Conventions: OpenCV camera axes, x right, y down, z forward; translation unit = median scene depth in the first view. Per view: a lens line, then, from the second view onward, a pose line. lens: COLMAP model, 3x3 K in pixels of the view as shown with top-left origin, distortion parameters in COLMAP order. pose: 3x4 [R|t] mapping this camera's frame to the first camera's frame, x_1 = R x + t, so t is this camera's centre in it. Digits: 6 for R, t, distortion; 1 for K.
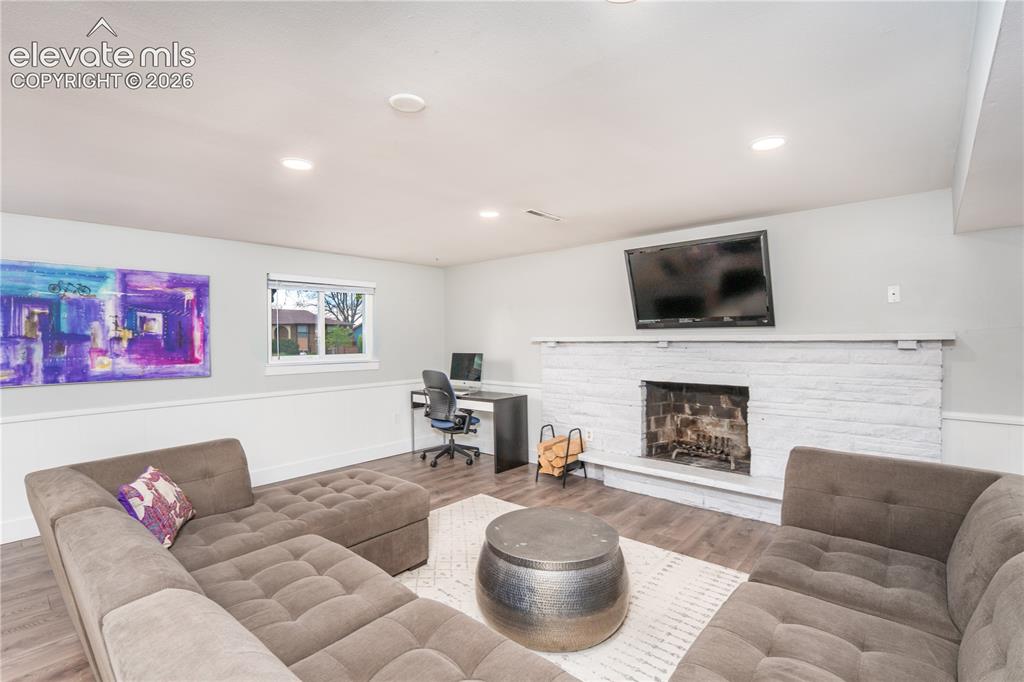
lens RADIAL K [[470.8, 0, 510.2], [0, 470.8, 341.4], [0, 0, 1]] dist [-0.016185, -0.000957]
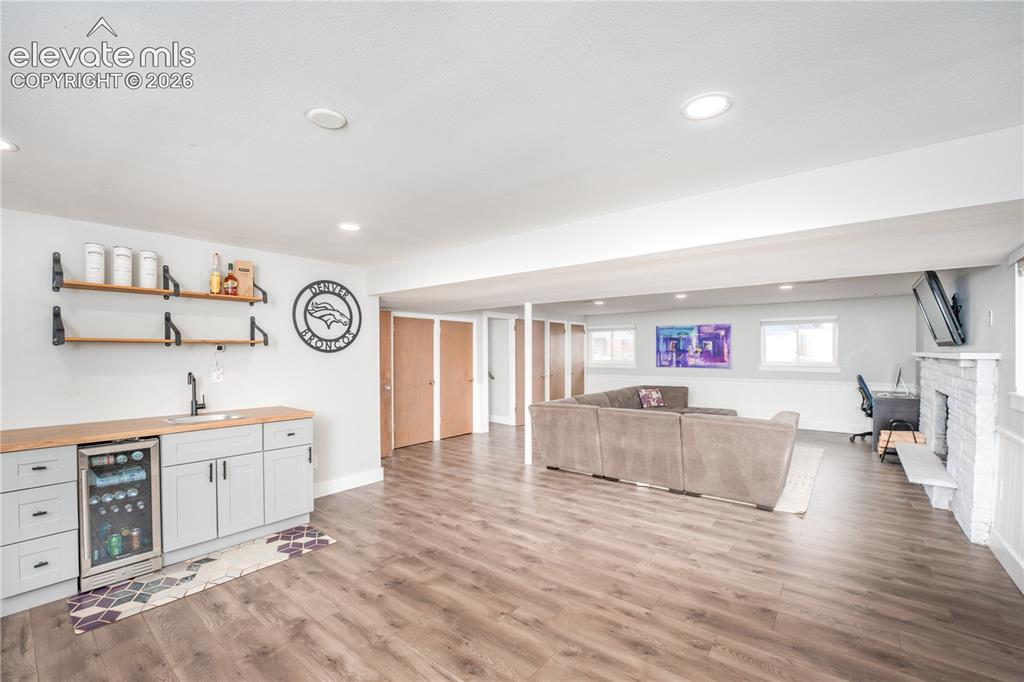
lens RADIAL K [[415.3, 0, 514.5], [0, 415.3, 348.6], [0, 0, 1]] dist [-0.026860, 0.002902]
pose [[0.037351, 0.000459, -0.999302, 1.382666], [-0.005990, 0.999982, 0.000235, -0.016949], [0.999284, 0.005977, 0.037353, -0.110310]]
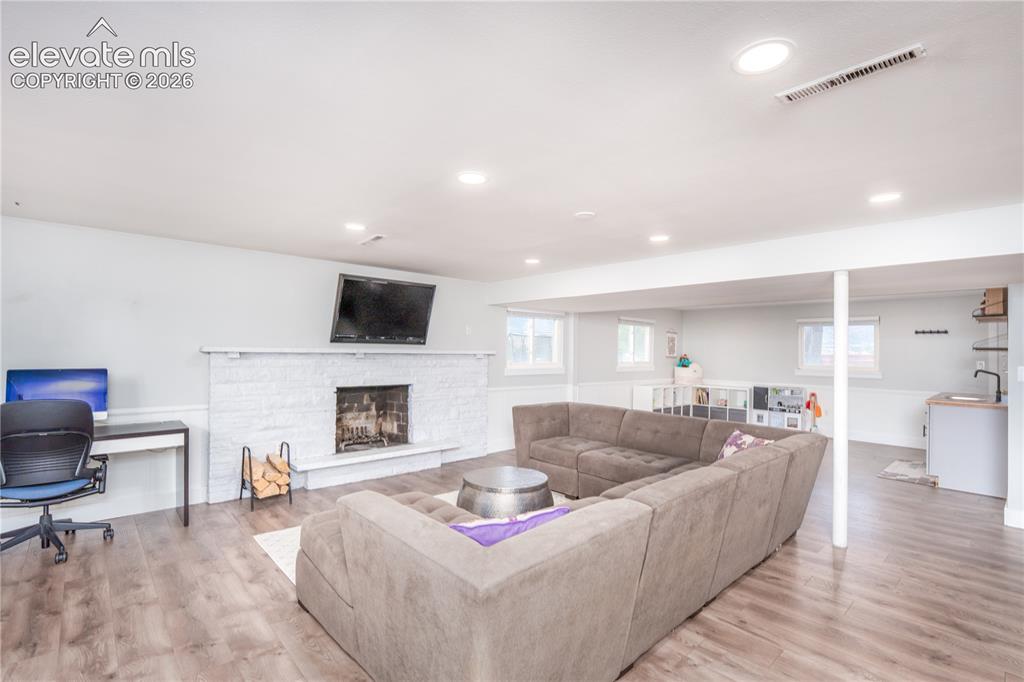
lens RADIAL K [[470.8, 0, 506.3], [0, 470.8, 344.7], [0, 0, 1]] dist [-0.016185, -0.000957]
pose [[0.113680, 0.024136, 0.993224, -0.897951], [-0.009586, 0.999685, -0.023196, 0.001717], [-0.993471, -0.006884, 0.113876, 0.500574]]
